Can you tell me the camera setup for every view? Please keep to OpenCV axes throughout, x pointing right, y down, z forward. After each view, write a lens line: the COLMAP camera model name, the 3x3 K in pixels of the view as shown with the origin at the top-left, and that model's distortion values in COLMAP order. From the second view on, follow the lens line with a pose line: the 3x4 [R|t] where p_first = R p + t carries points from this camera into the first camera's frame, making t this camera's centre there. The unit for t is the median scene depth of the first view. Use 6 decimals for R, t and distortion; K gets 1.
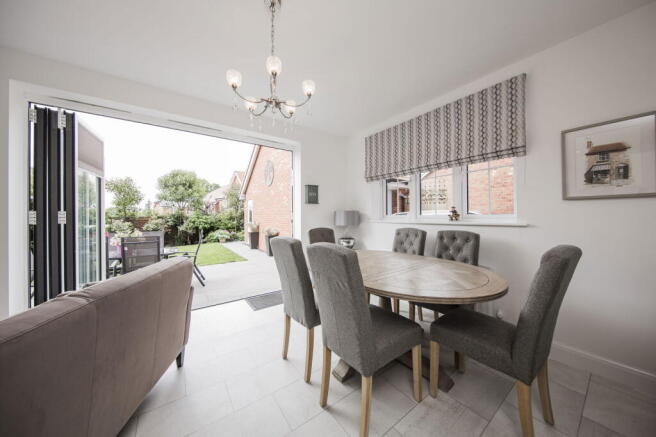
lens RADIAL K [[215.6, 0, 328.0], [0, 215.6, 218.5], [0, 0, 1]] dist [0.000201, -0.000045]
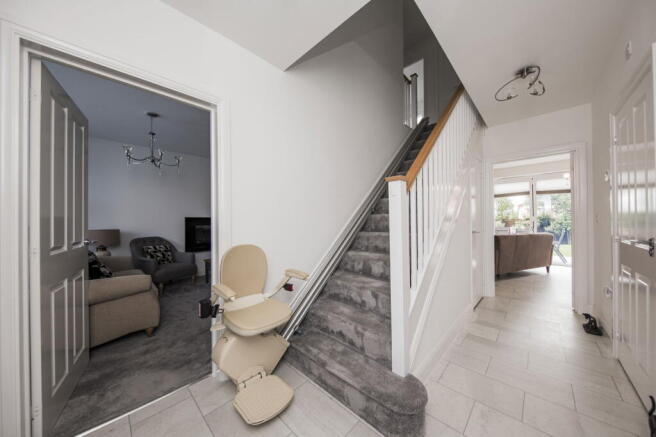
lens RADIAL K [[215.6, 0, 328.0], [0, 215.6, 218.5], [0, 0, 1]] dist [0.000201, -0.000045]
pose [[0.177900, -0.004776, -0.984037, 0.275548], [-0.001592, 0.999986, -0.005141, -0.001237], [0.984047, 0.002481, 0.177890, -0.407347]]
